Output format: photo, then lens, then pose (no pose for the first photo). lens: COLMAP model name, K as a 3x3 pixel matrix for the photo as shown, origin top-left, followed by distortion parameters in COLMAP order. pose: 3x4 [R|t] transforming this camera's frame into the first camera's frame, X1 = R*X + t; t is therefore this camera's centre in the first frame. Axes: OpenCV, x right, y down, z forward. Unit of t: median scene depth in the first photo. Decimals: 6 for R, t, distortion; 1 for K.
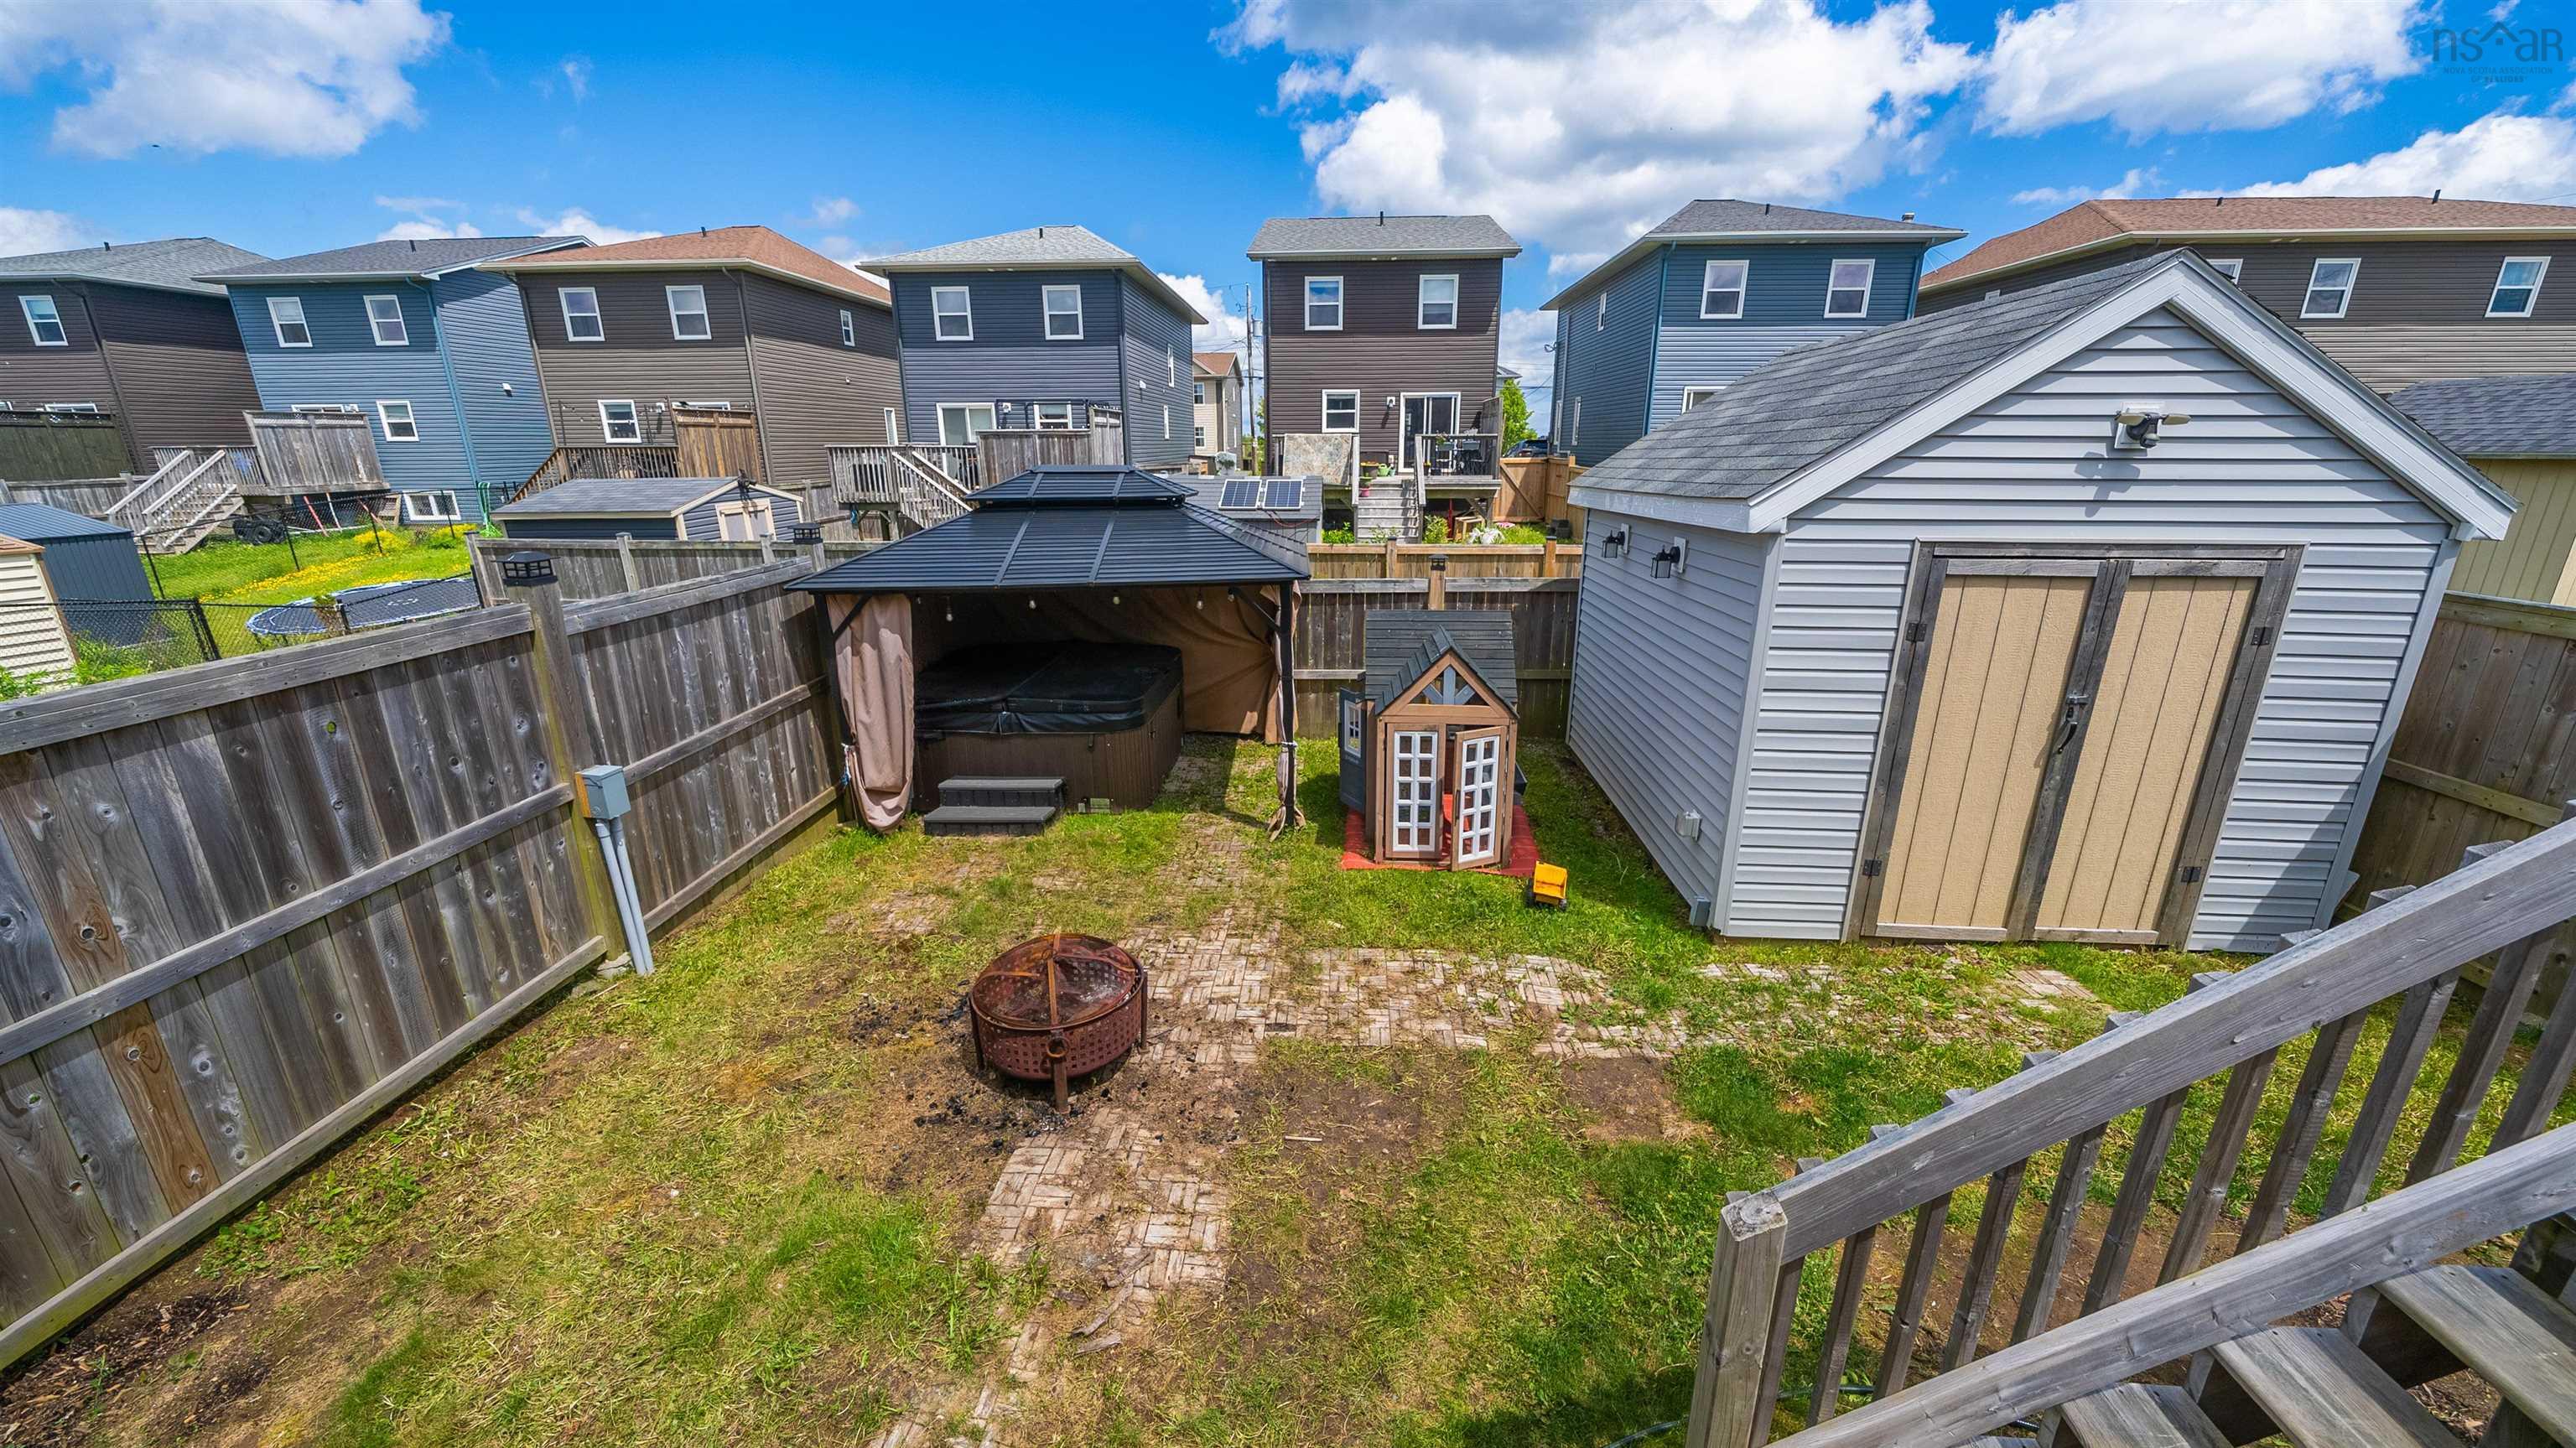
lens RADIAL K [[904.5, 0, 1291.8], [0, 904.5, 720.5], [0, 0, 1]] dist [-0.006029, 0.000029]
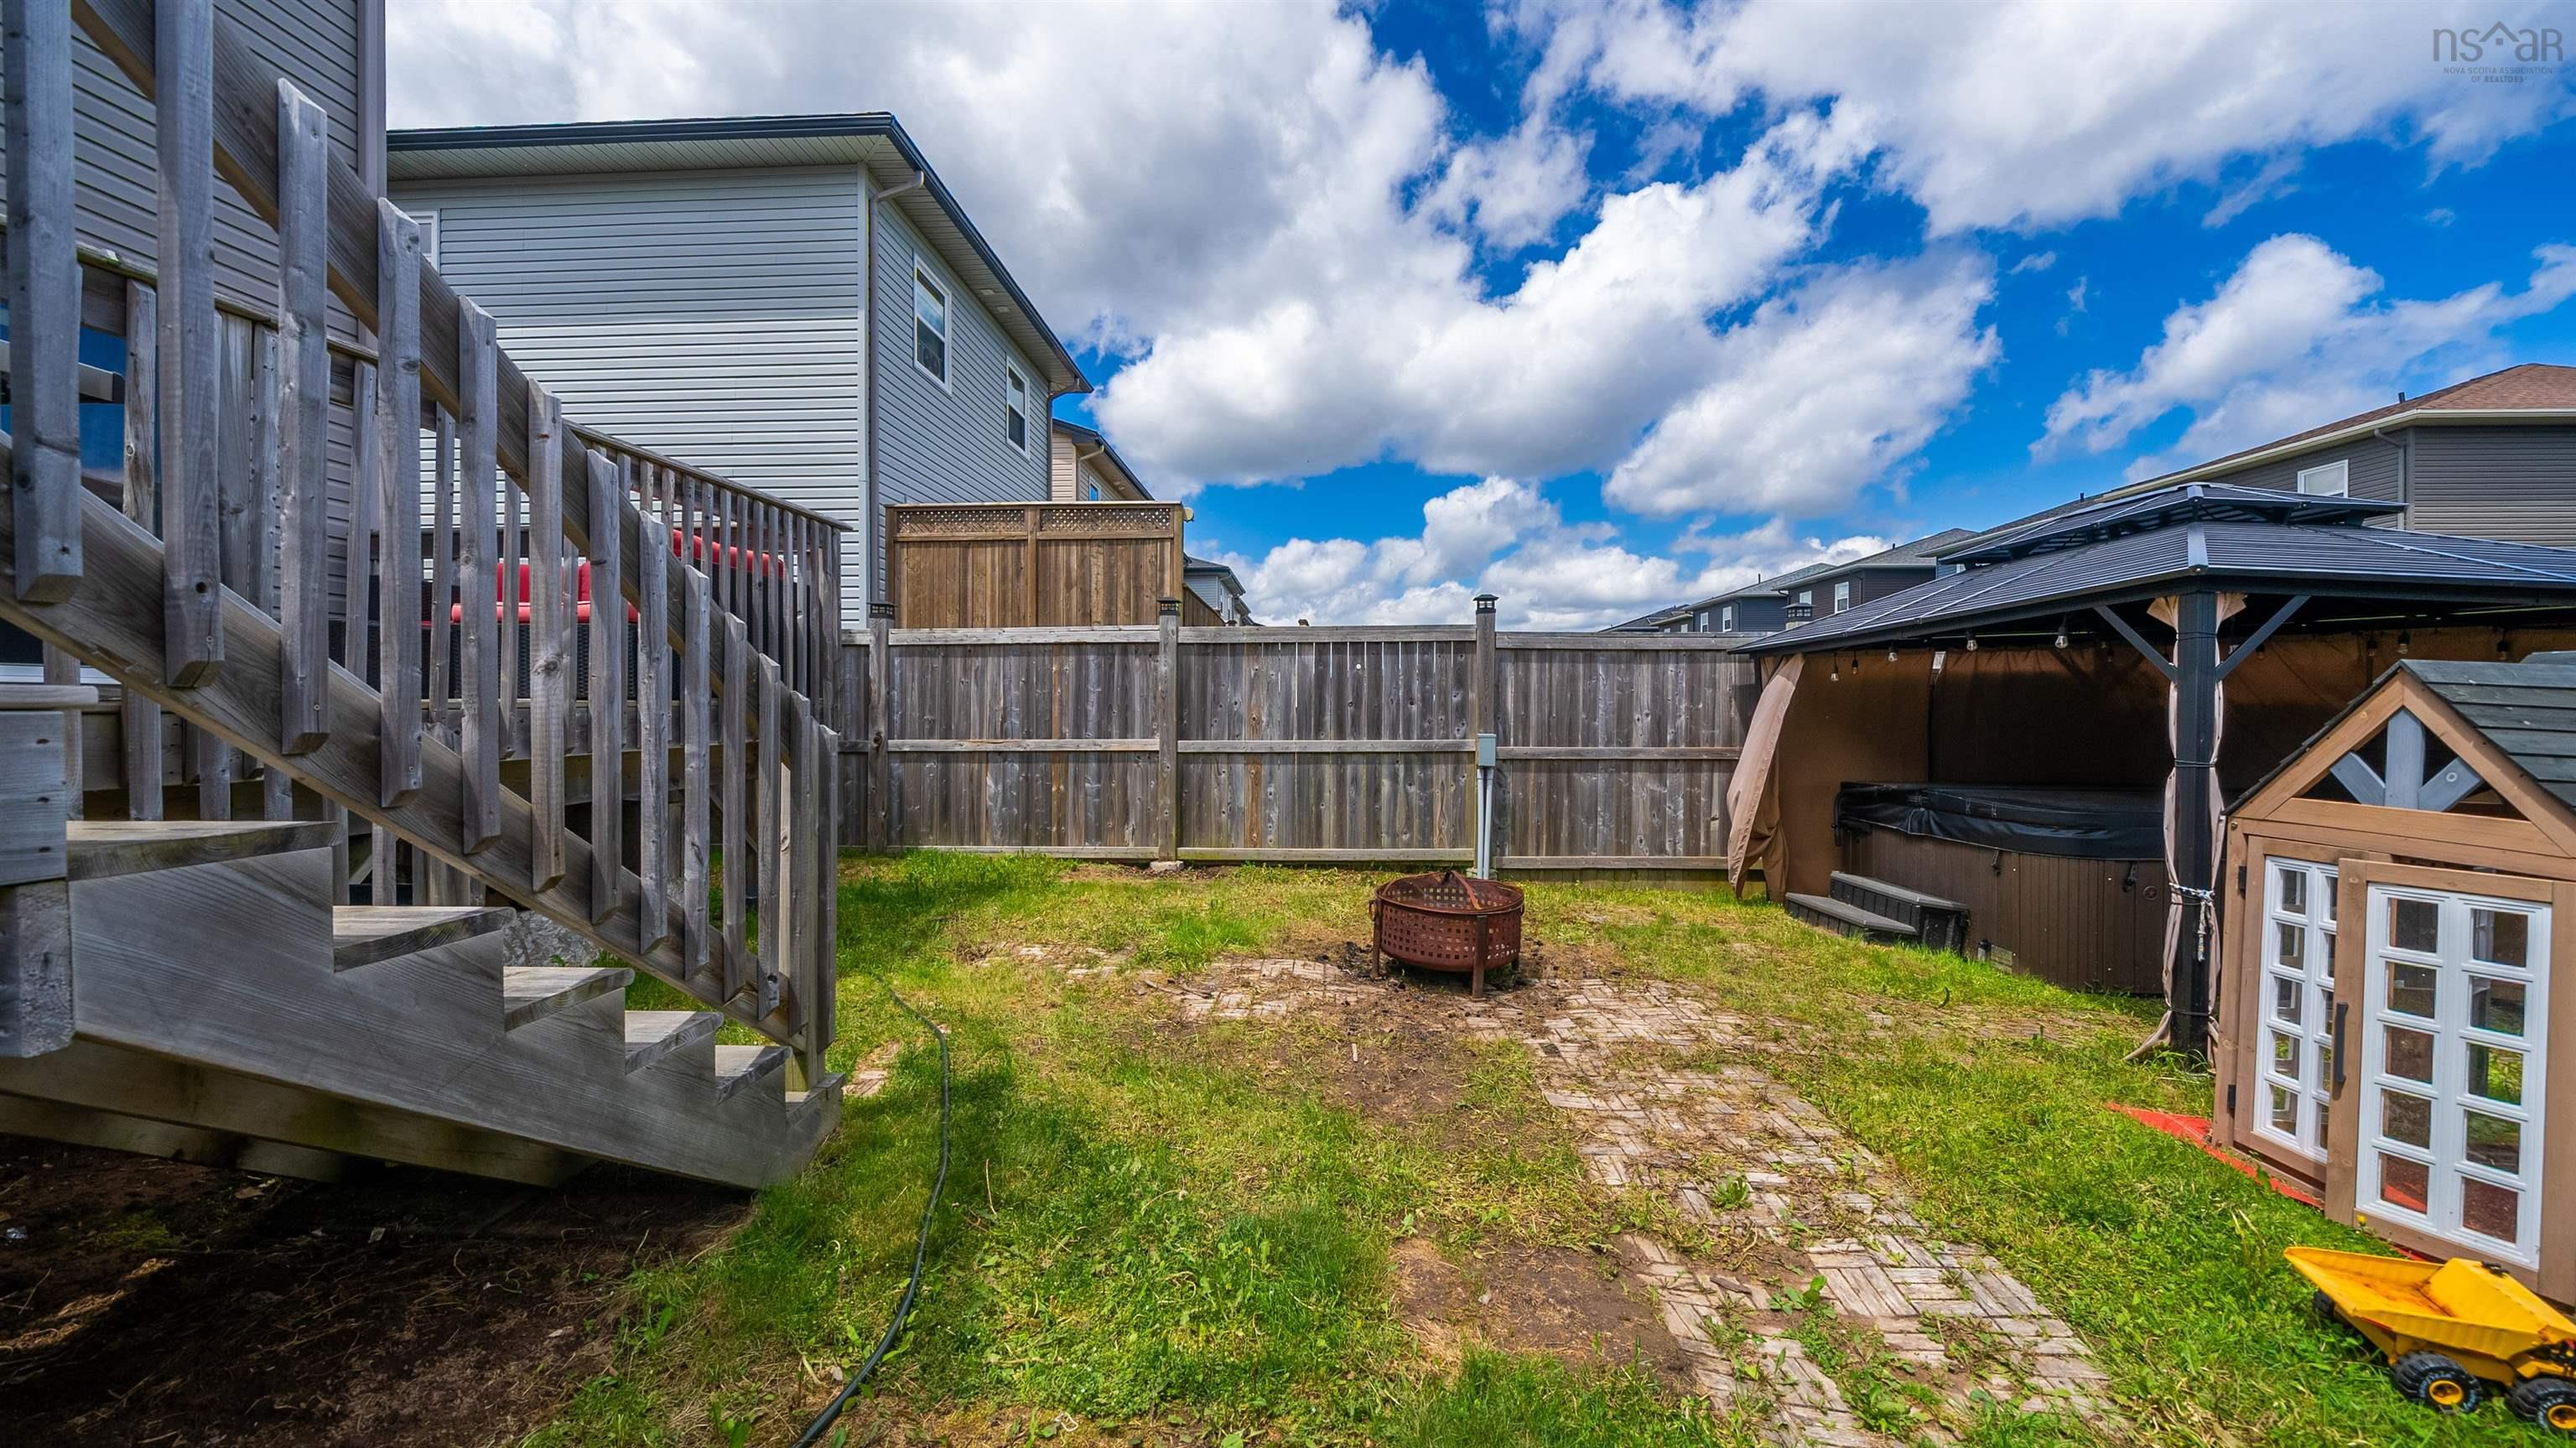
lens RADIAL K [[904.5, 0, 1291.8], [0, 904.5, 720.5], [0, 0, 1]] dist [-0.006029, 0.000029]
pose [[0.012536, 0.012134, -0.999848, 0.150863], [-0.294509, 0.955616, 0.007904, 0.023465], [0.955566, 0.294365, 0.015553, 0.131352]]
